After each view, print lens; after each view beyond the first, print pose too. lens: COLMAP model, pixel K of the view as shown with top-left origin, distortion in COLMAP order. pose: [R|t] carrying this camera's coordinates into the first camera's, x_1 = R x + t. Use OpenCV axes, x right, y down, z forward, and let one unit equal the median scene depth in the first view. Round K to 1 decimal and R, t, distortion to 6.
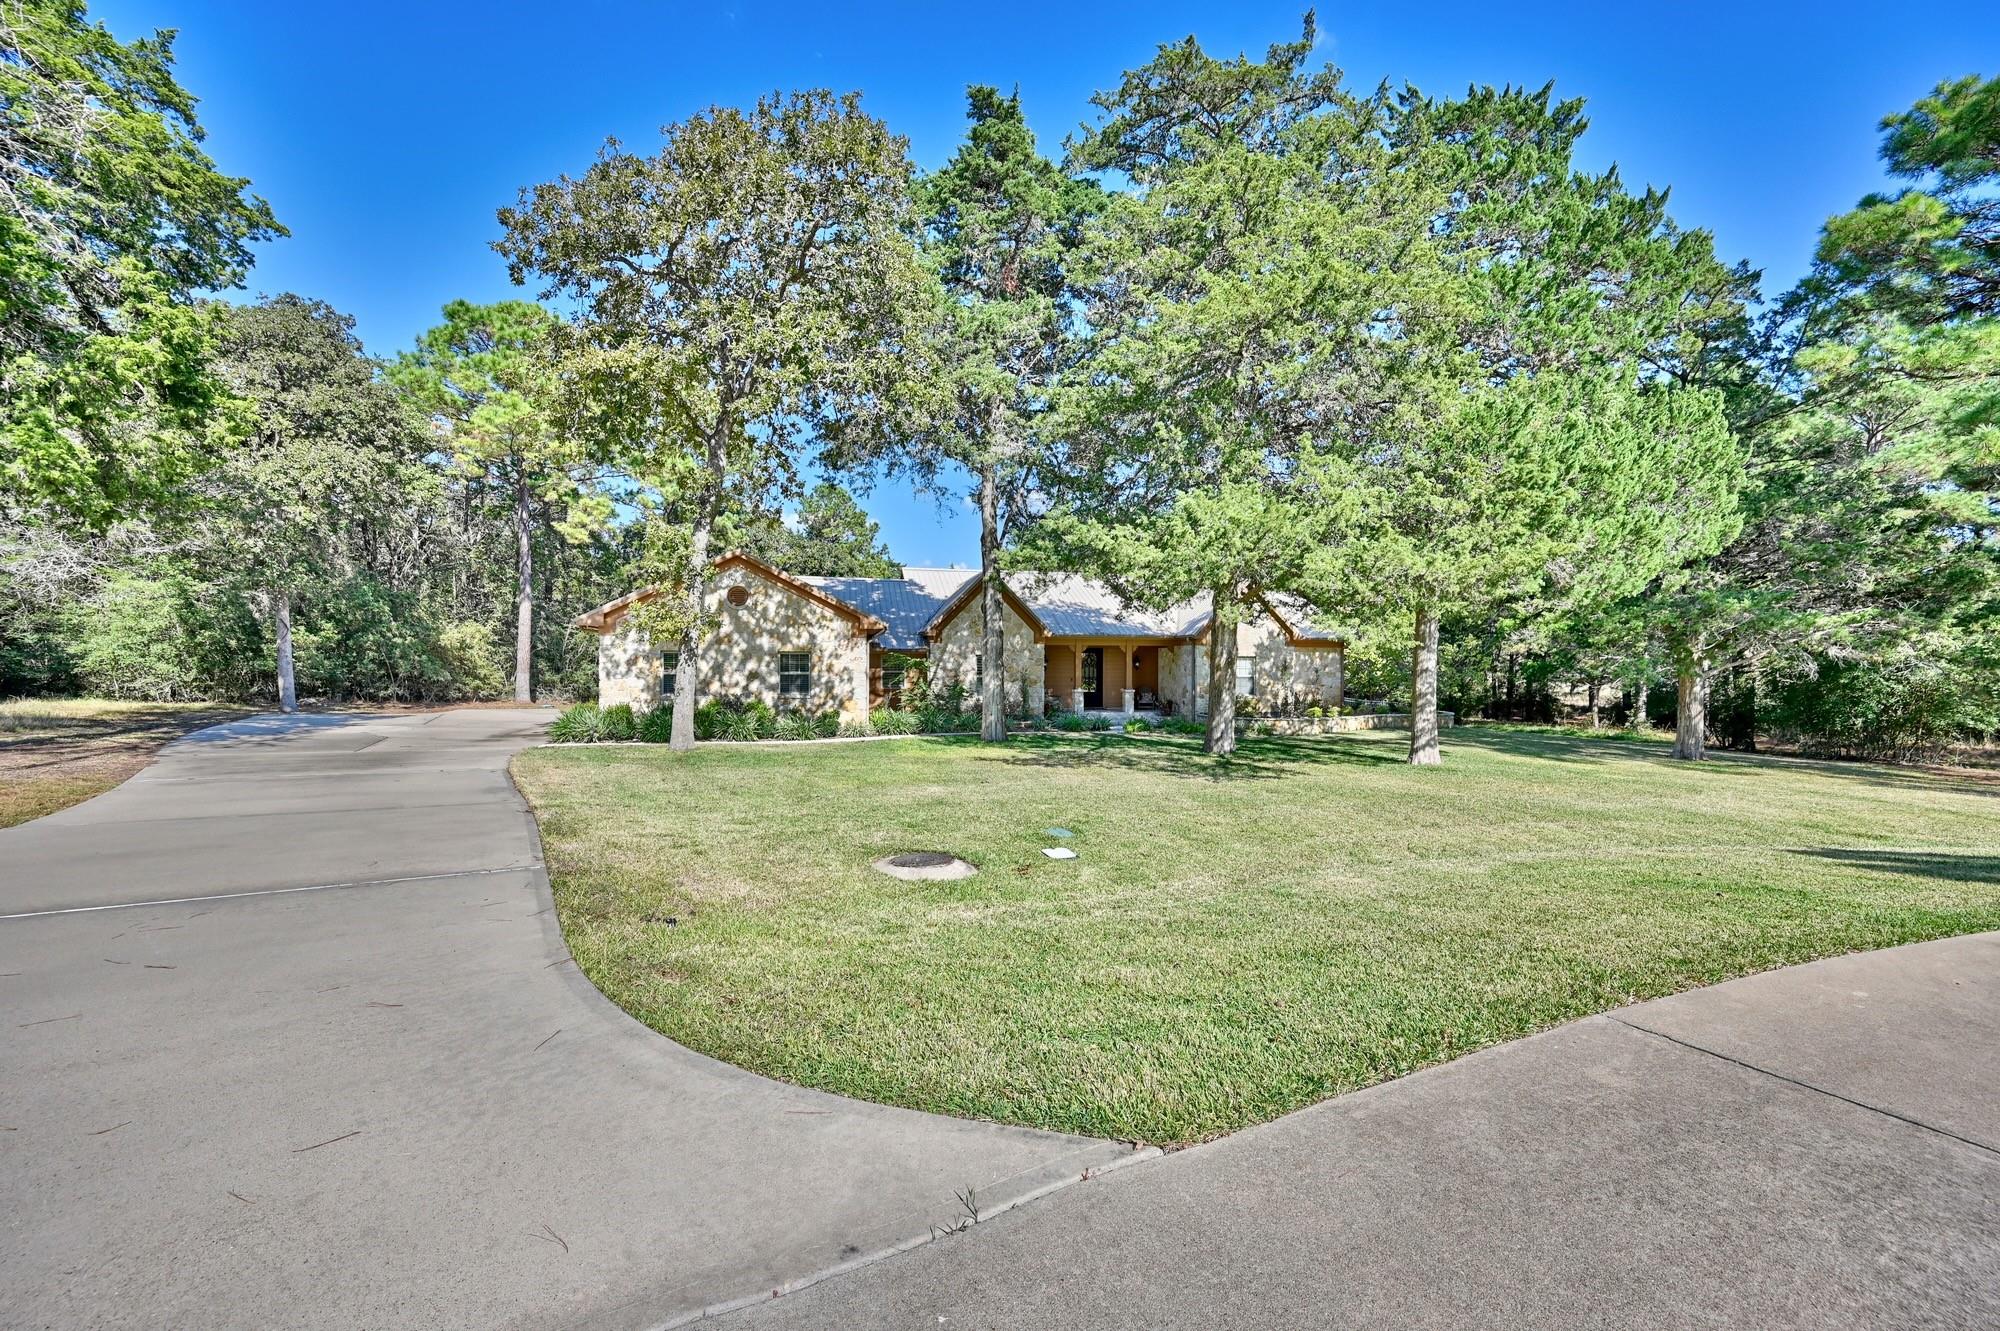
lens RADIAL K [[798.0, 0, 995.4], [0, 798.0, 667.2], [0, 0, 1]] dist [0.001555, -0.000898]
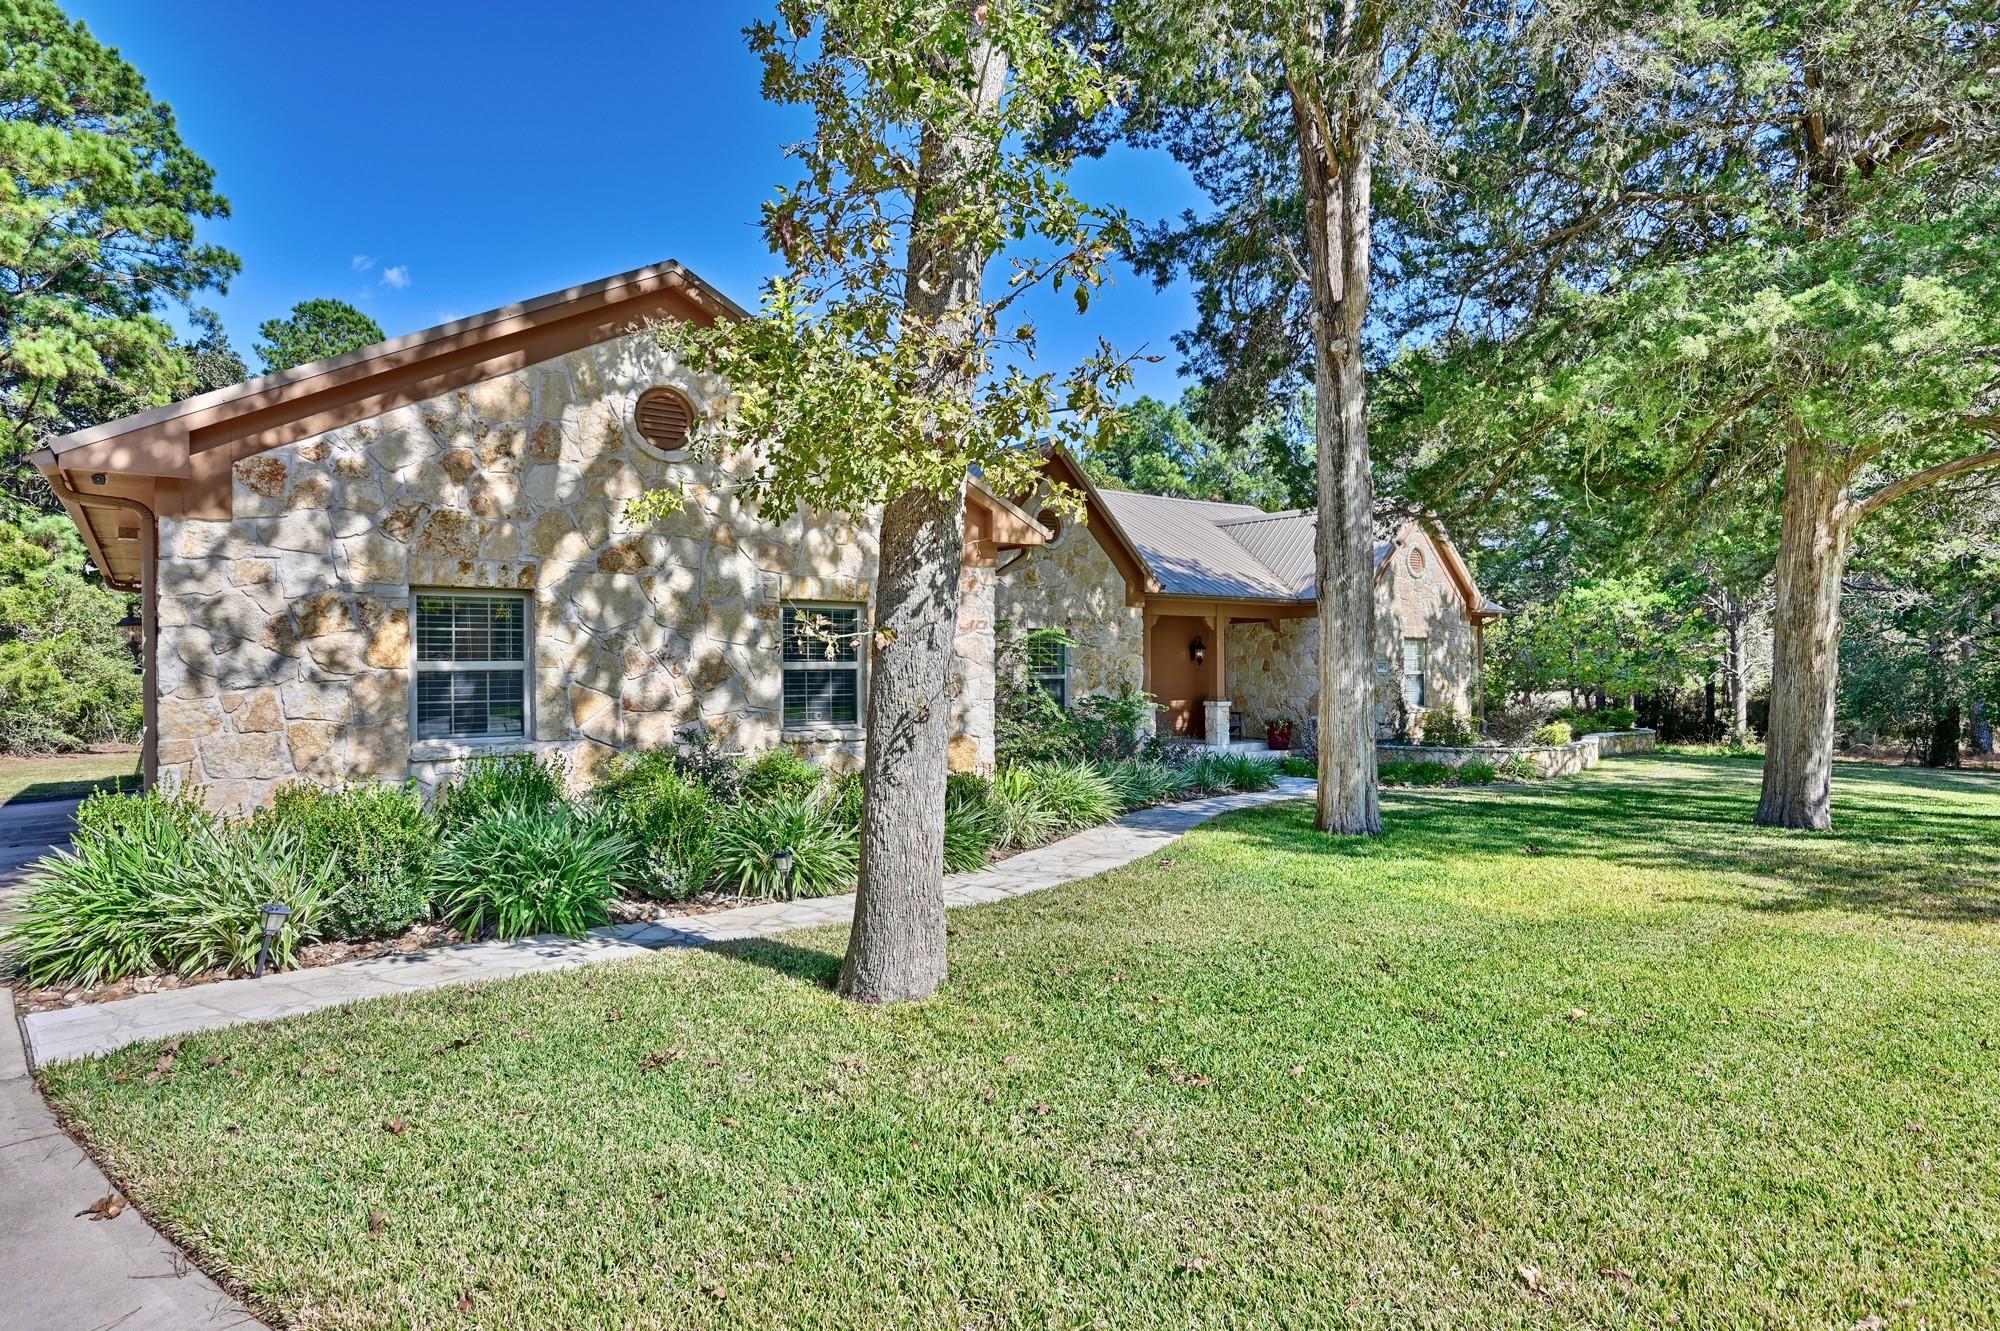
lens RADIAL K [[1137.9, 0, 1000.8], [0, 1137.9, 664.4], [0, 0, 1]] dist [0.001045, 0.000242]
pose [[0.920837, -0.004613, 0.389921, -0.375153], [0.007150, 0.999962, -0.005055, 0.009425], [-0.389883, 0.007443, 0.920834, 0.540856]]
